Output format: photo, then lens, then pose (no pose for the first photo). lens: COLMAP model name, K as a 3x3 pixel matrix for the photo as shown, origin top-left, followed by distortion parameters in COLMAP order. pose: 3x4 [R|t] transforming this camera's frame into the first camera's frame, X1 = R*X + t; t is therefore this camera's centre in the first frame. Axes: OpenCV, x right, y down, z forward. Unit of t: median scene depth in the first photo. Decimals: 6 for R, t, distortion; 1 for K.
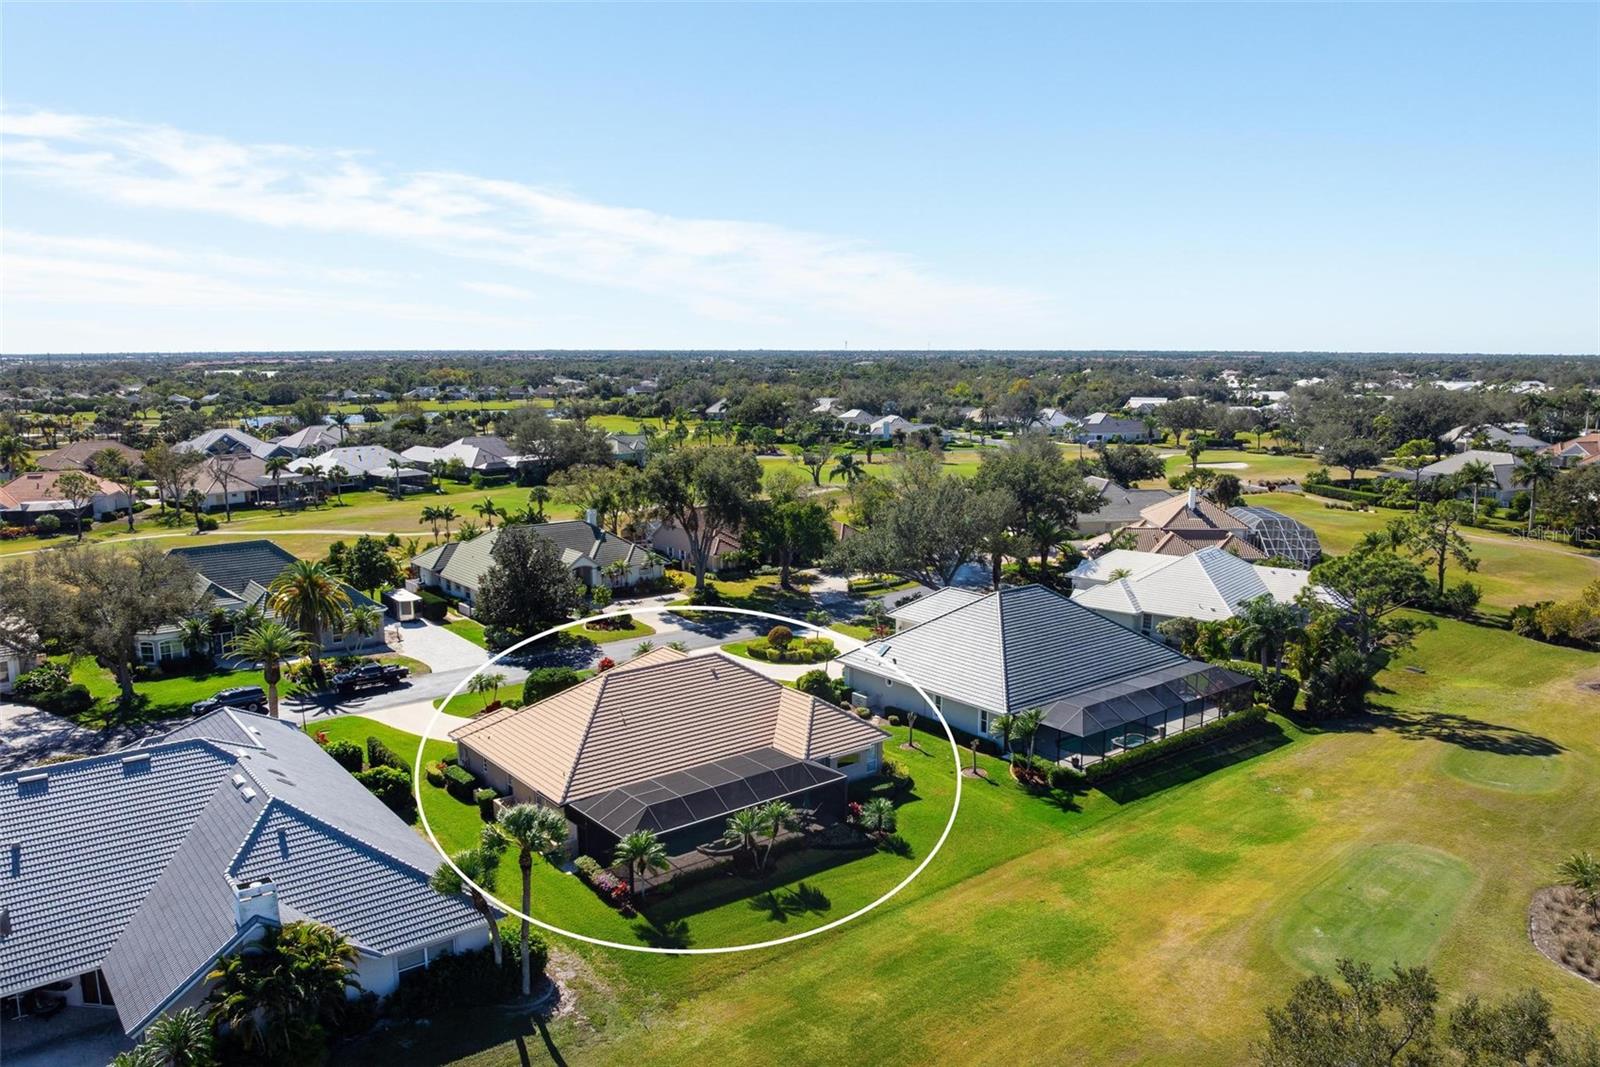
lens RADIAL K [[1137.3, 0, 796.3], [0, 1137.3, 561.4], [0, 0, 1]] dist [-0.029282, 0.001028]
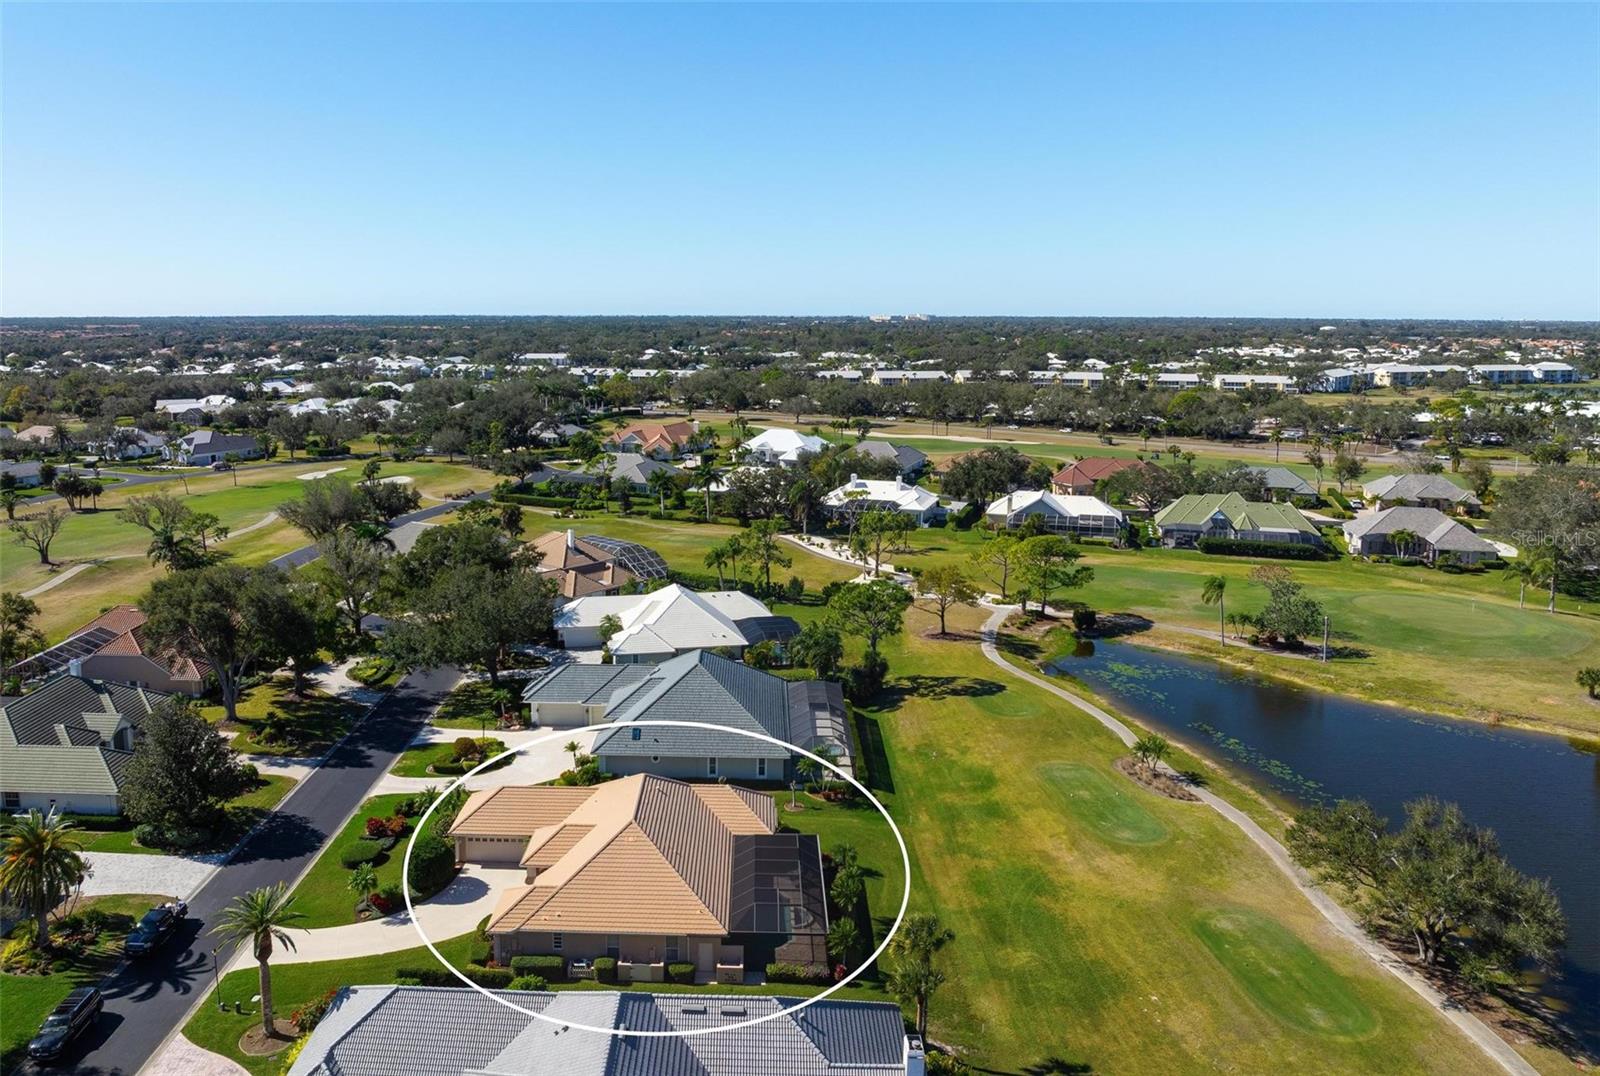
lens RADIAL K [[1175.6, 0, 700.2], [0, 1175.6, 538.6], [0, 0, 1]] dist [-0.028976, -0.002253]
pose [[0.662326, -0.144701, 0.735110, -0.799584], [0.139546, 0.987828, 0.068717, -0.210353], [-0.736106, 0.057069, 0.674456, 0.133328]]
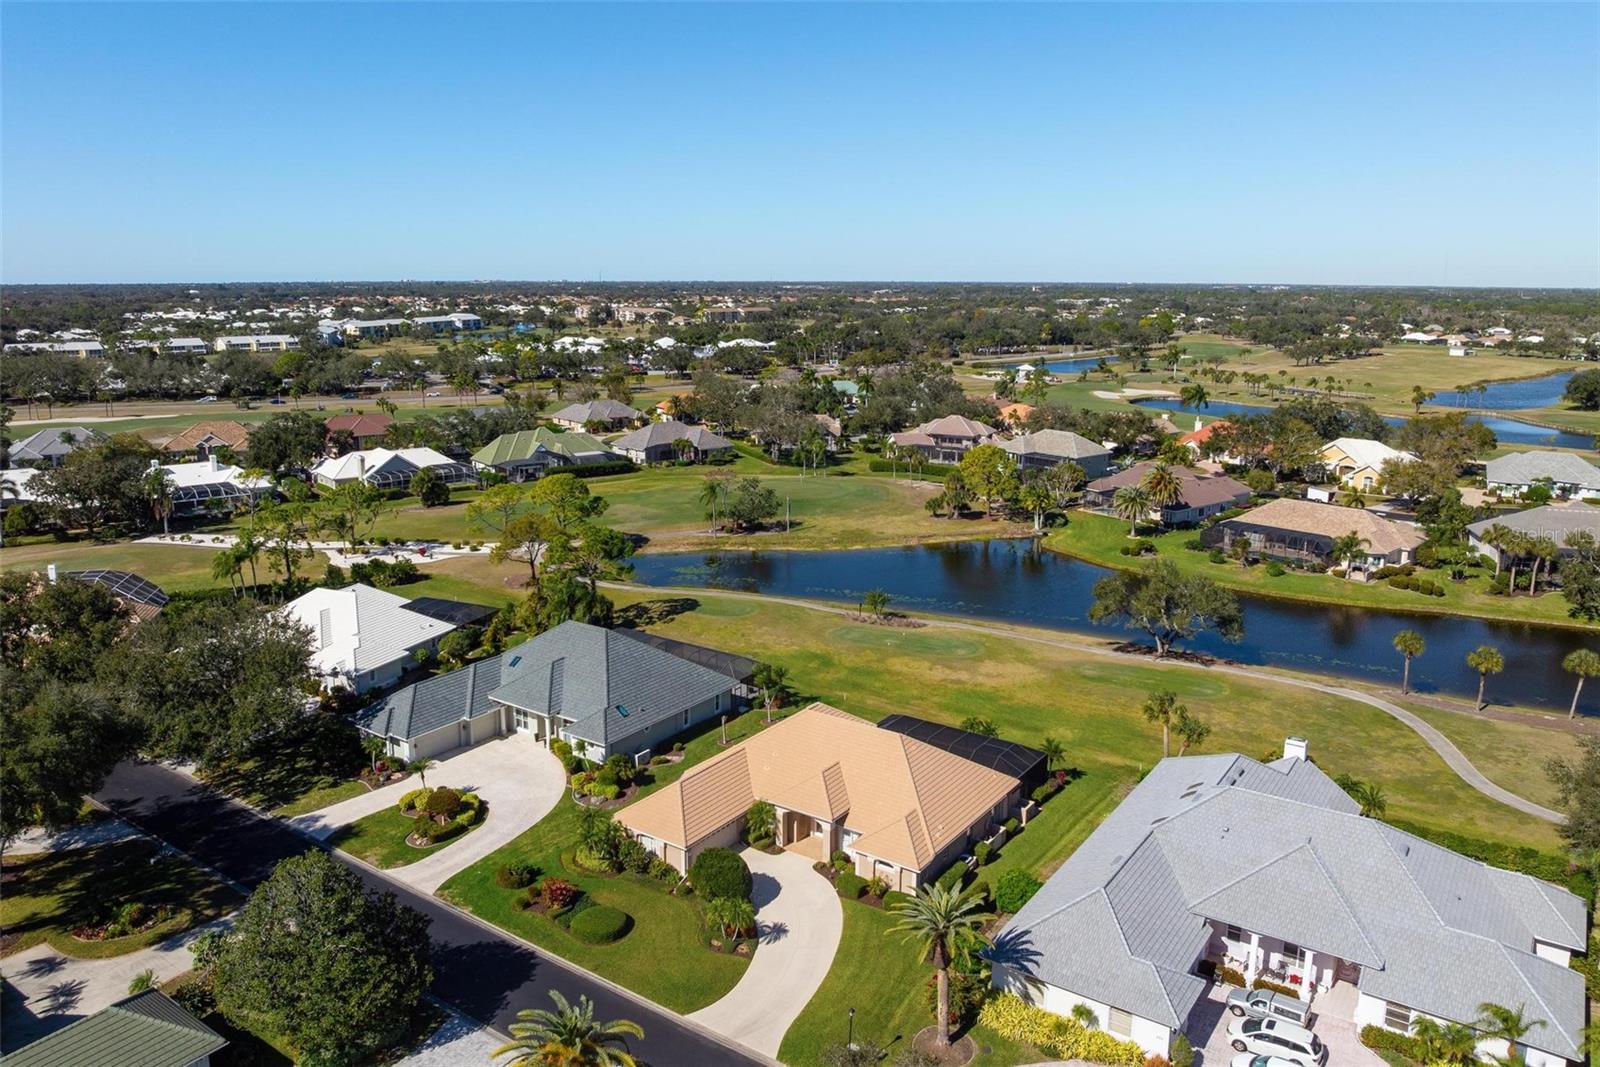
lens RADIAL K [[1137.3, 0, 796.3], [0, 1137.3, 561.4], [0, 0, 1]] dist [-0.029282, 0.001028]
pose [[-0.274767, -0.236449, 0.931984, -1.033289], [0.174767, 0.940864, 0.290227, -0.373731], [-0.945494, 0.242625, -0.217195, 1.127443]]
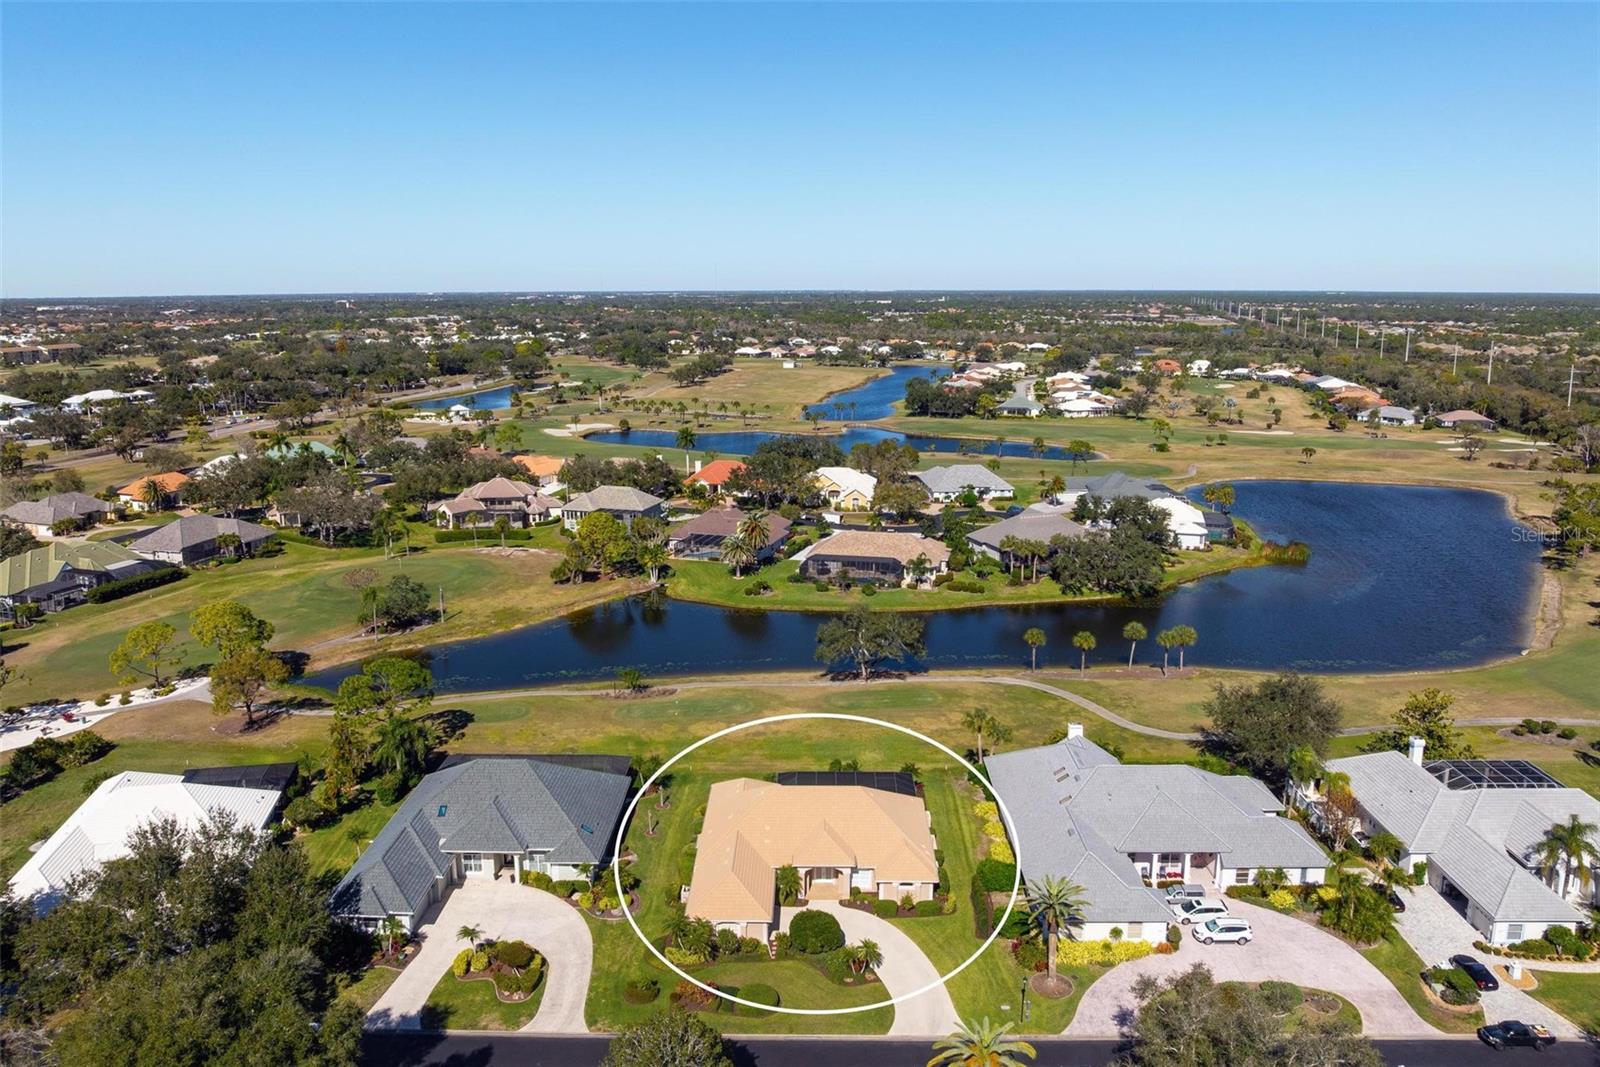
lens RADIAL K [[1130.5, 0, 800.0], [0, 1130.5, 533.5], [0, 0, 1]] dist [-0.029480, -0.004934]
pose [[-0.768132, -0.137944, 0.625256, -0.875832], [0.120042, 0.928177, 0.352247, -0.663712], [-0.628938, 0.345629, -0.696403, 1.716316]]
